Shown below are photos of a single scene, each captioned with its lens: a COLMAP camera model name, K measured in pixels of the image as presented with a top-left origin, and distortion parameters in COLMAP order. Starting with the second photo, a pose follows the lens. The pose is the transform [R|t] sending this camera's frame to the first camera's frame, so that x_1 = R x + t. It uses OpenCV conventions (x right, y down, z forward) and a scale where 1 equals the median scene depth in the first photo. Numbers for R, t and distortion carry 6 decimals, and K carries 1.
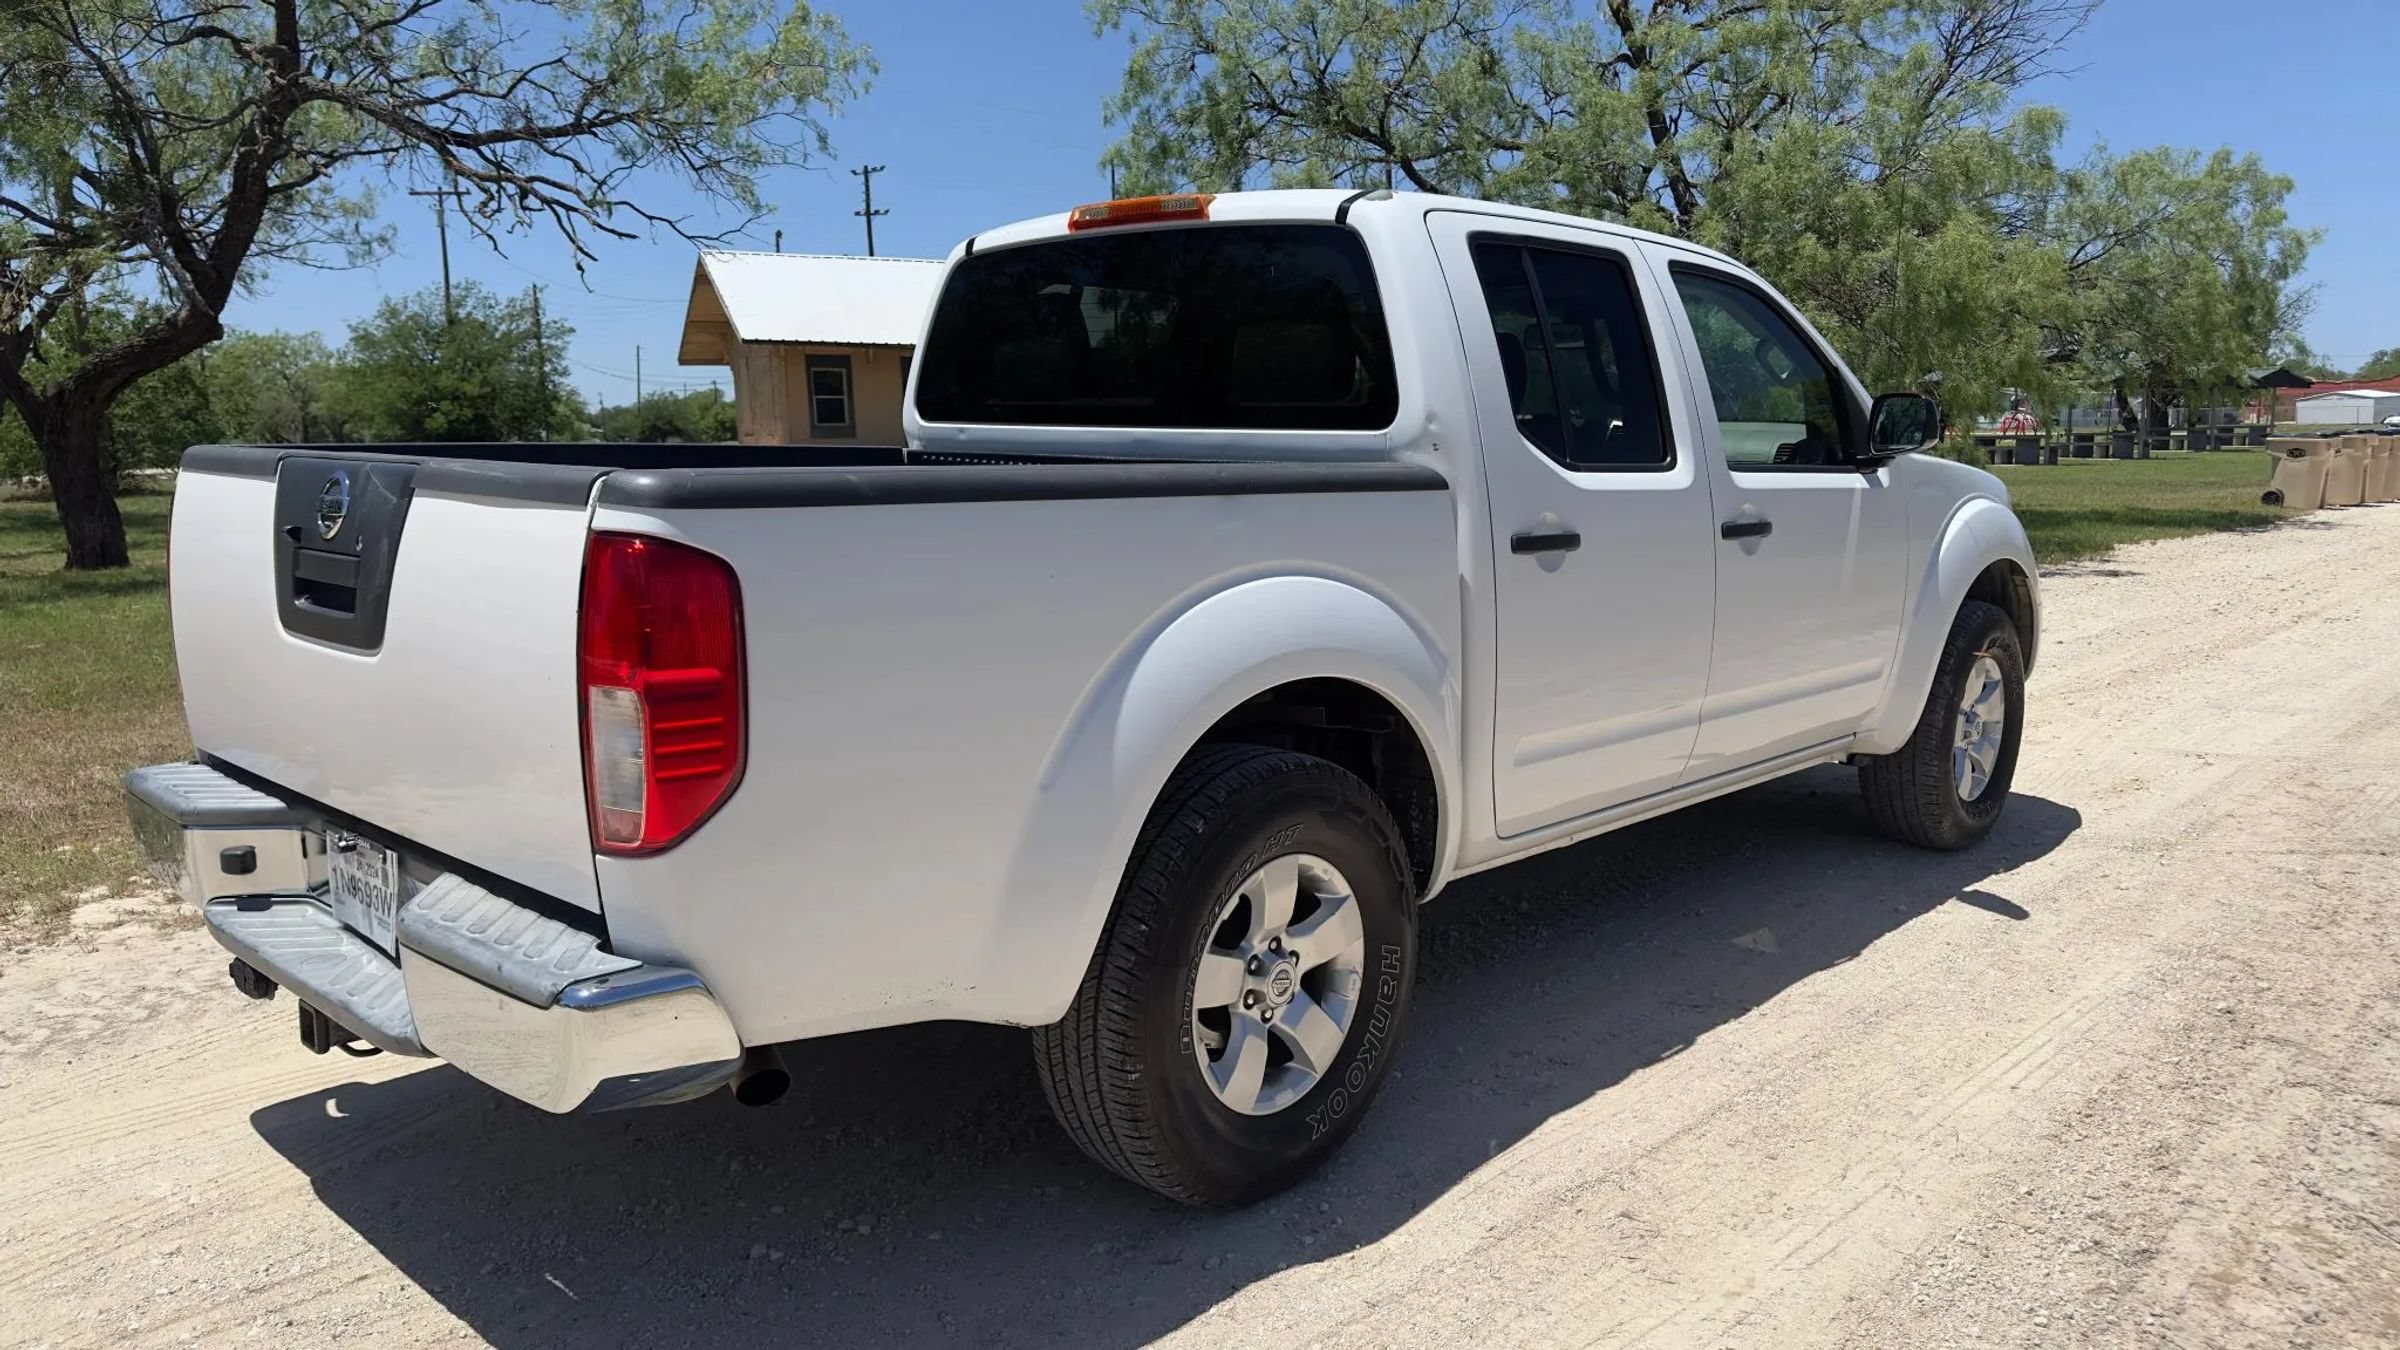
lens RADIAL K [[1676.9, 0, 1244.1], [0, 1676.9, 652.0], [0, 0, 1]] dist [0.059245, -0.065372]
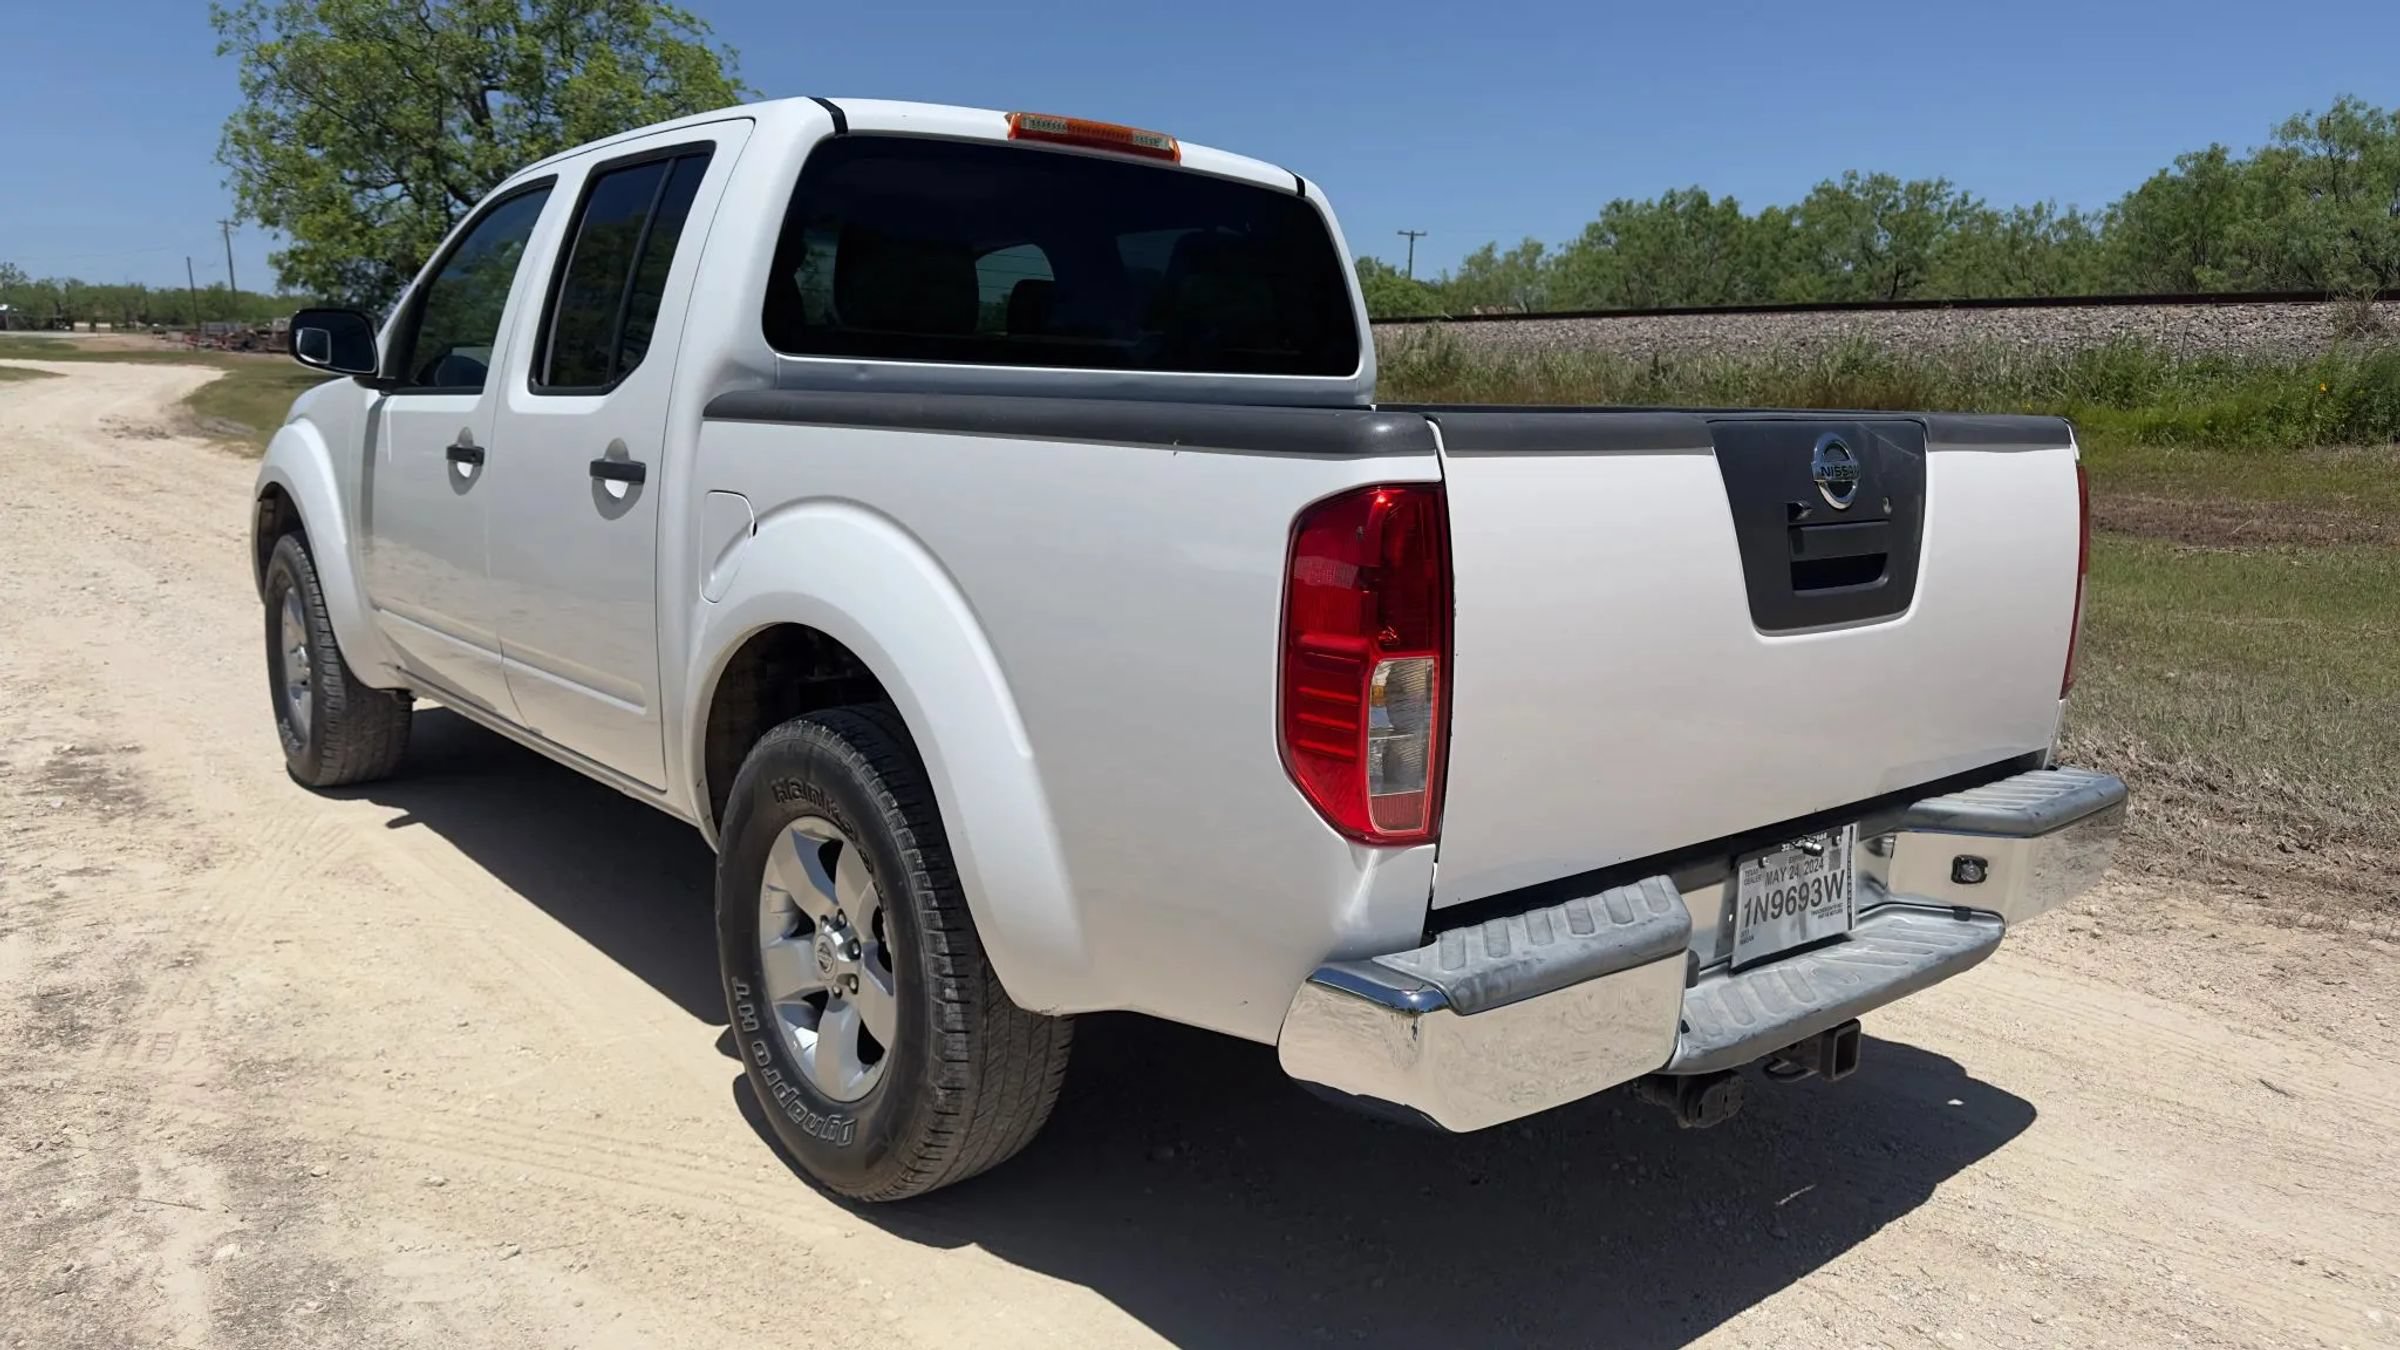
lens RADIAL K [[1676.9, 0, 1204.2], [0, 1676.9, 683.1], [0, 0, 1]] dist [0.059245, -0.065372]
pose [[0.137799, -0.177293, 0.974463, -0.917529], [0.114833, 0.980074, 0.162075, -0.098668], [-0.983781, 0.089566, 0.155412, 0.745124]]
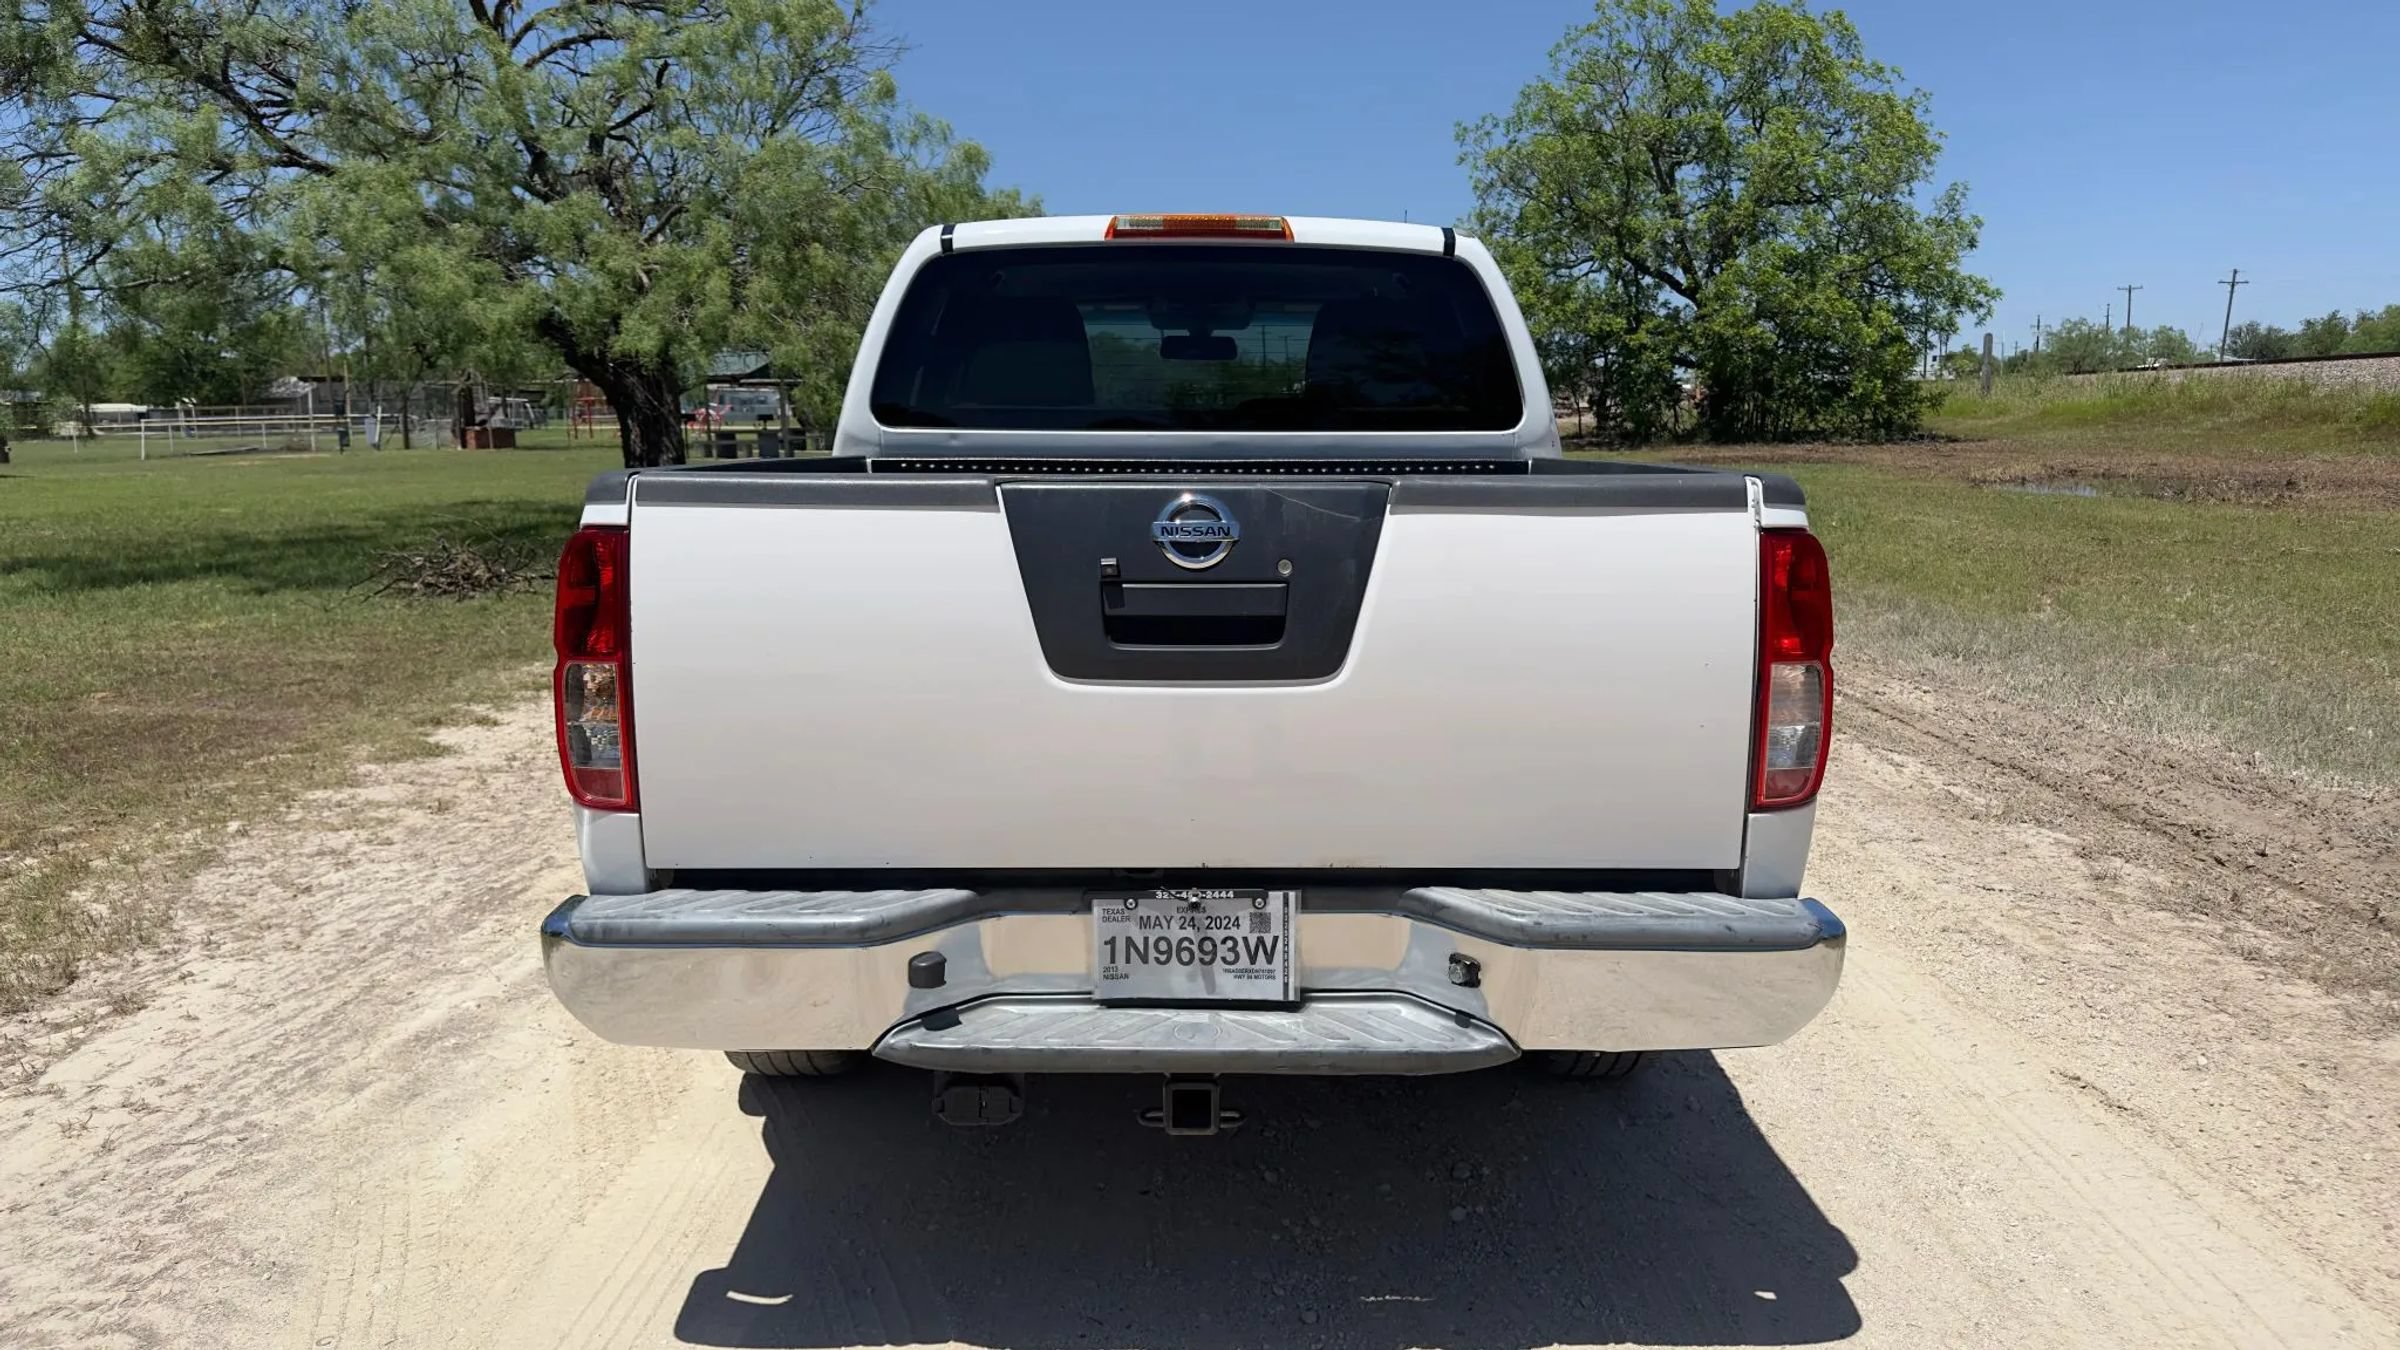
lens RADIAL K [[1676.9, 0, 1211.4], [0, 1676.9, 677.0], [0, 0, 1]] dist [0.059245, -0.065372]
pose [[0.728931, -0.108067, 0.676004, -0.718644], [0.097201, 0.993796, 0.054057, -0.034749], [-0.677652, 0.026304, 0.734913, 0.212070]]
